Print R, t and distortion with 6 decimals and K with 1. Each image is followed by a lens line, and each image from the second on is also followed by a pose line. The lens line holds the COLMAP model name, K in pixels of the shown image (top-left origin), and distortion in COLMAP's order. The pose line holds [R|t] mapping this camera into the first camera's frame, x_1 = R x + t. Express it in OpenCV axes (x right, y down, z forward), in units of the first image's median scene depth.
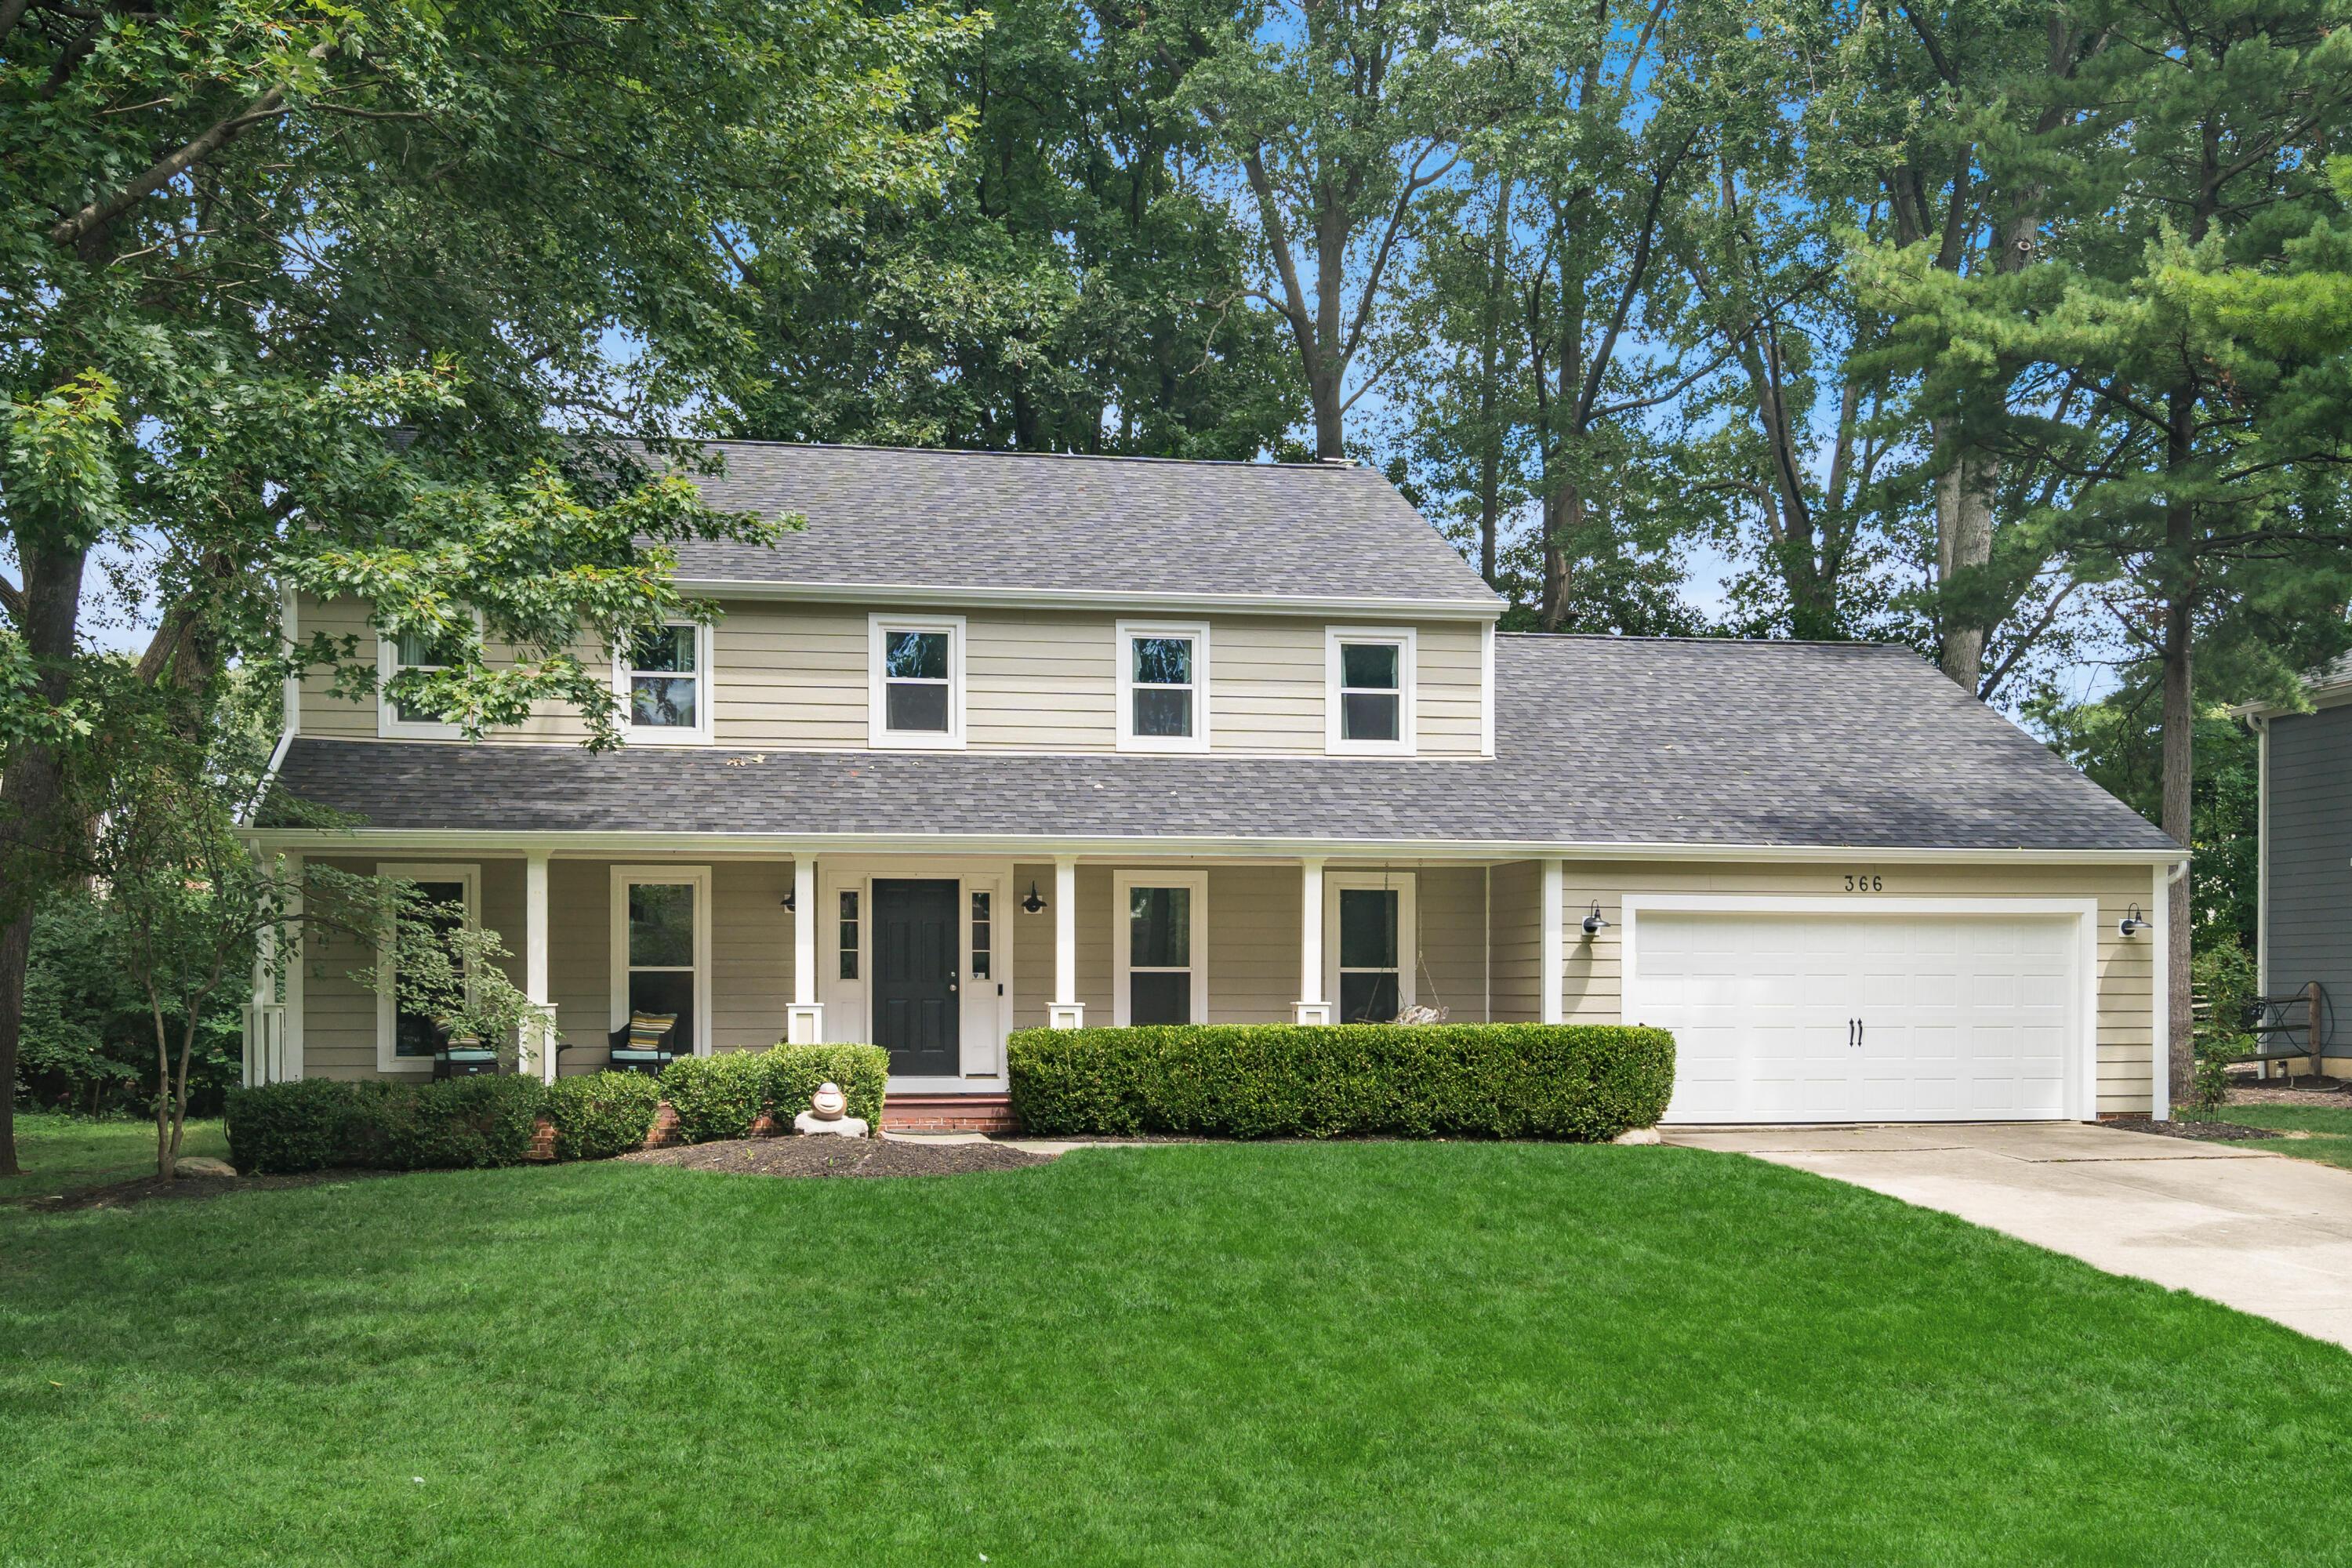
lens RADIAL K [[2370.1, 0, 1176.0], [0, 2370.1, 784.0], [0, 0, 1]] dist [0.077940, 0.009012]
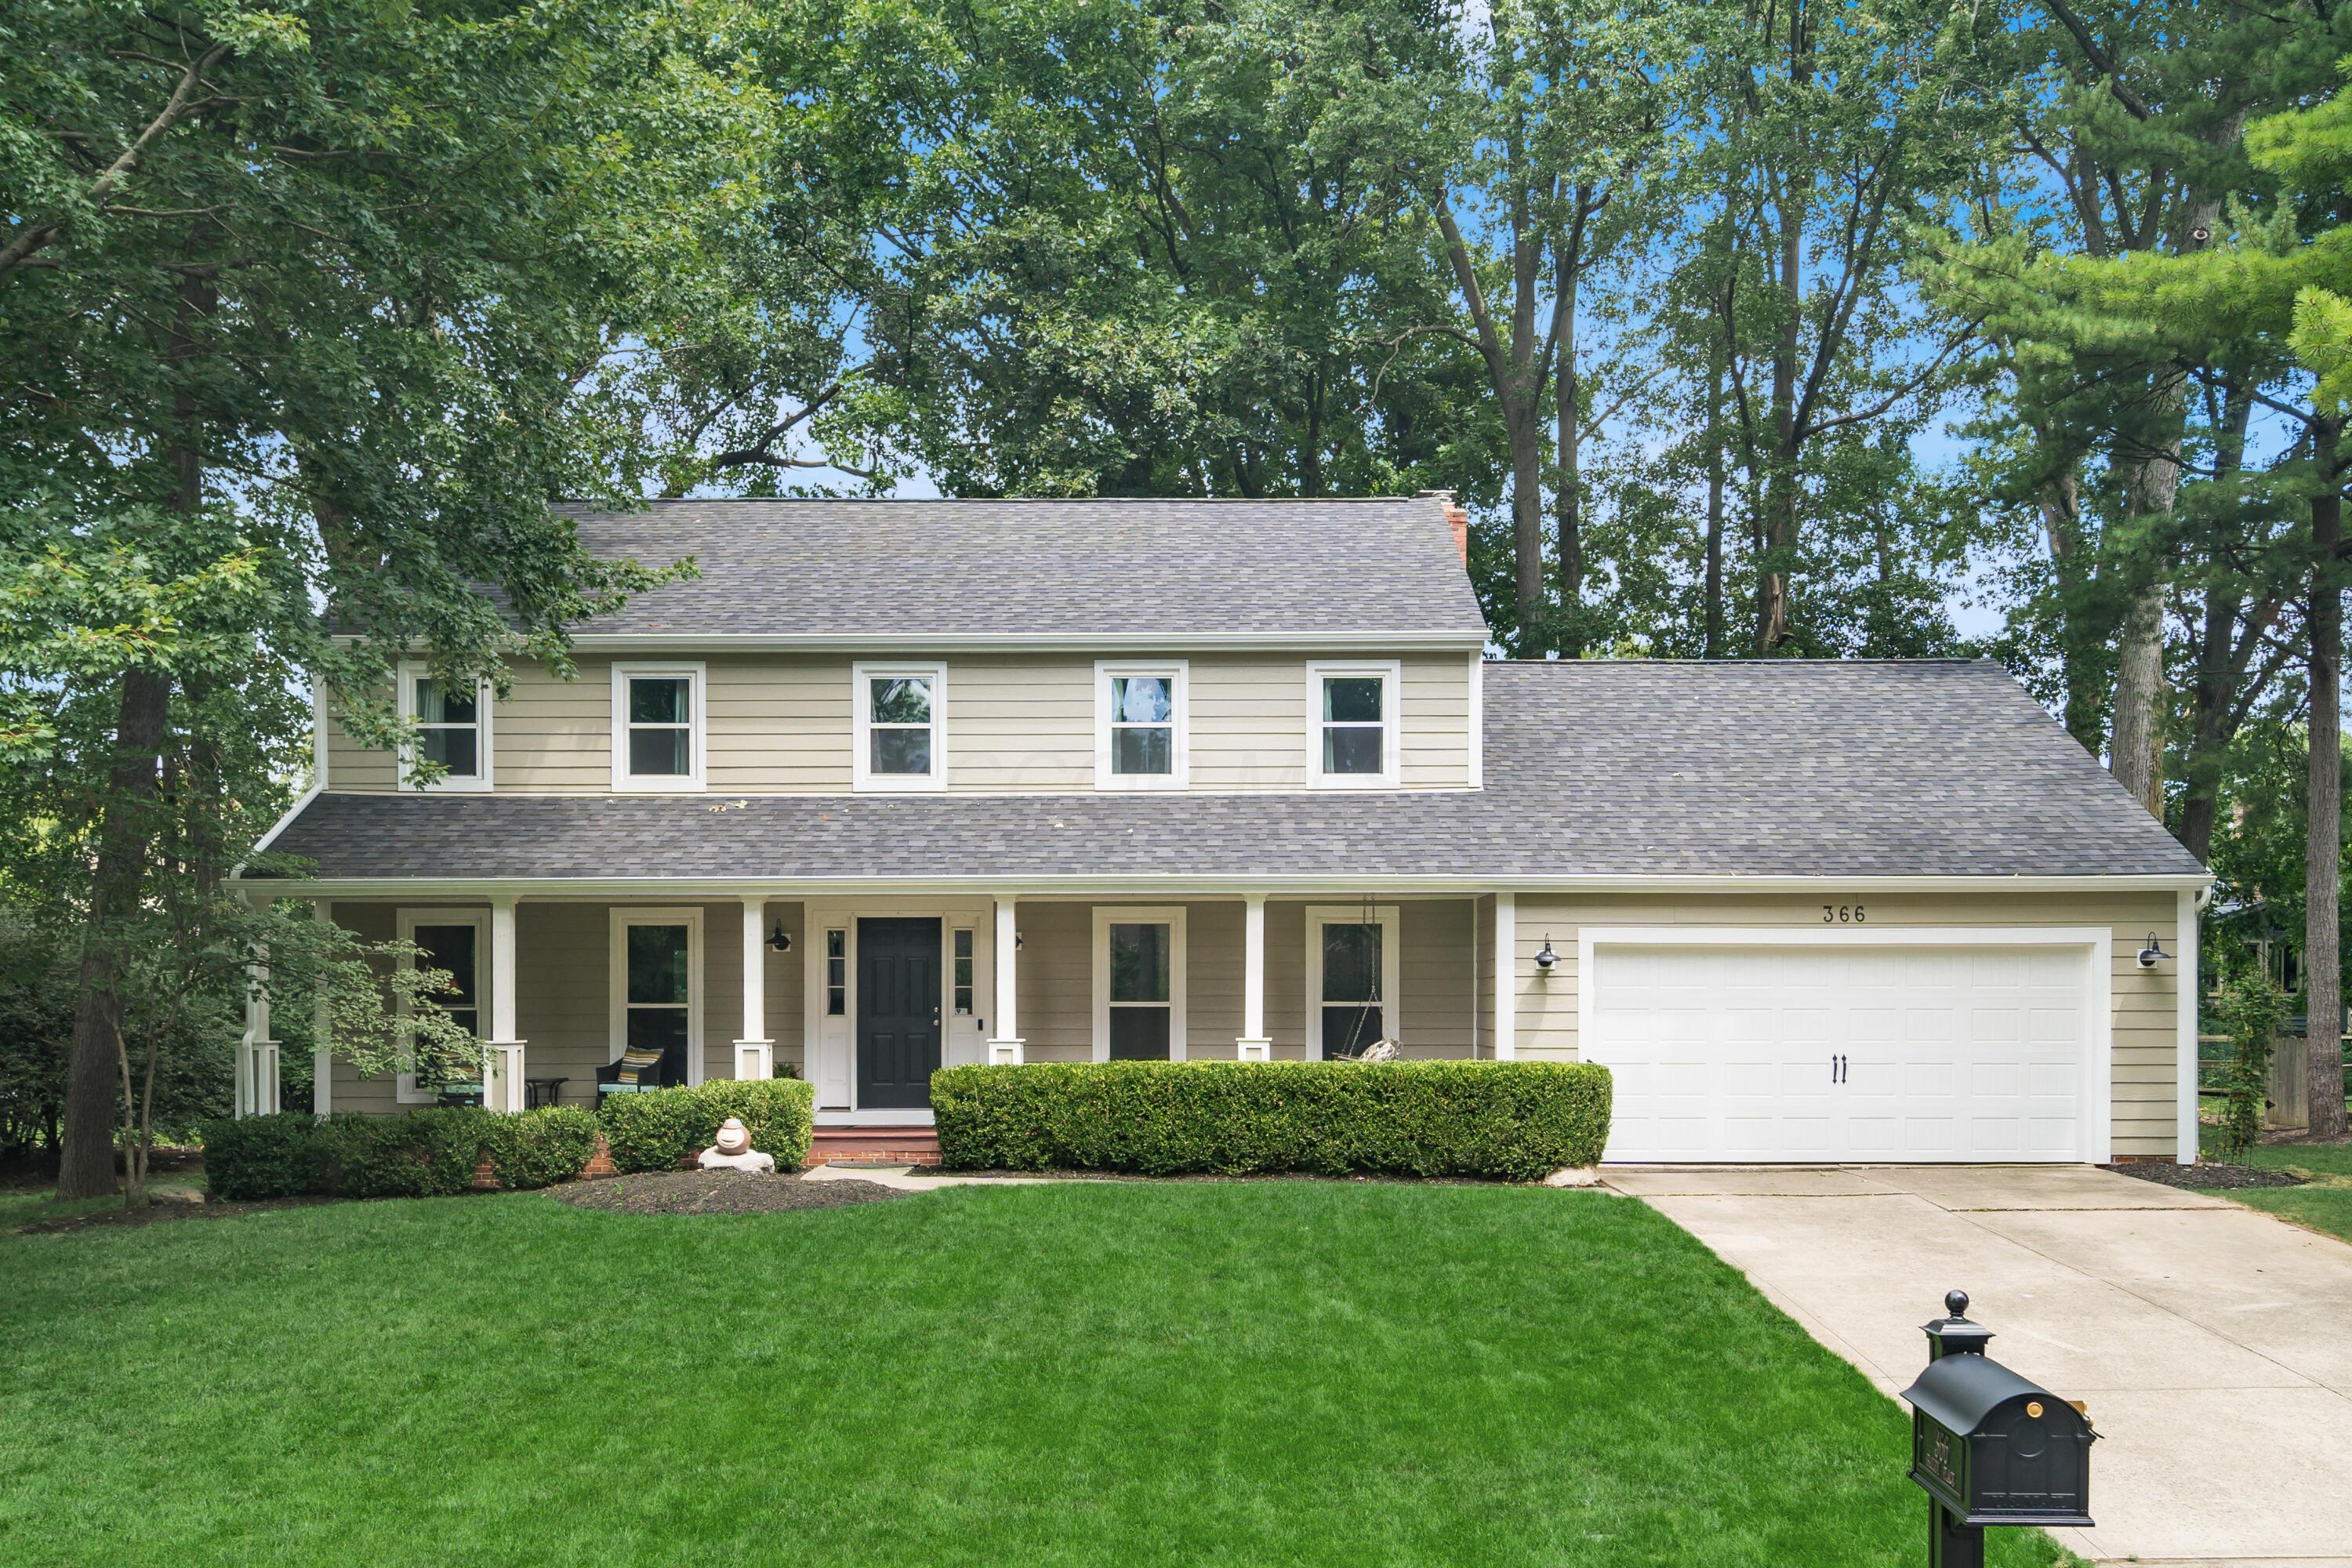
lens RADIAL K [[2310.9, 0, 1175.9], [0, 2310.9, 821.5], [0, 0, 1]] dist [0.073539, -0.003831]
pose [[0.984499, -0.017033, -0.174561, 0.187605], [0.016974, 0.999854, -0.001827, 0.001984], [0.174566, -0.001165, 0.984645, 0.036841]]
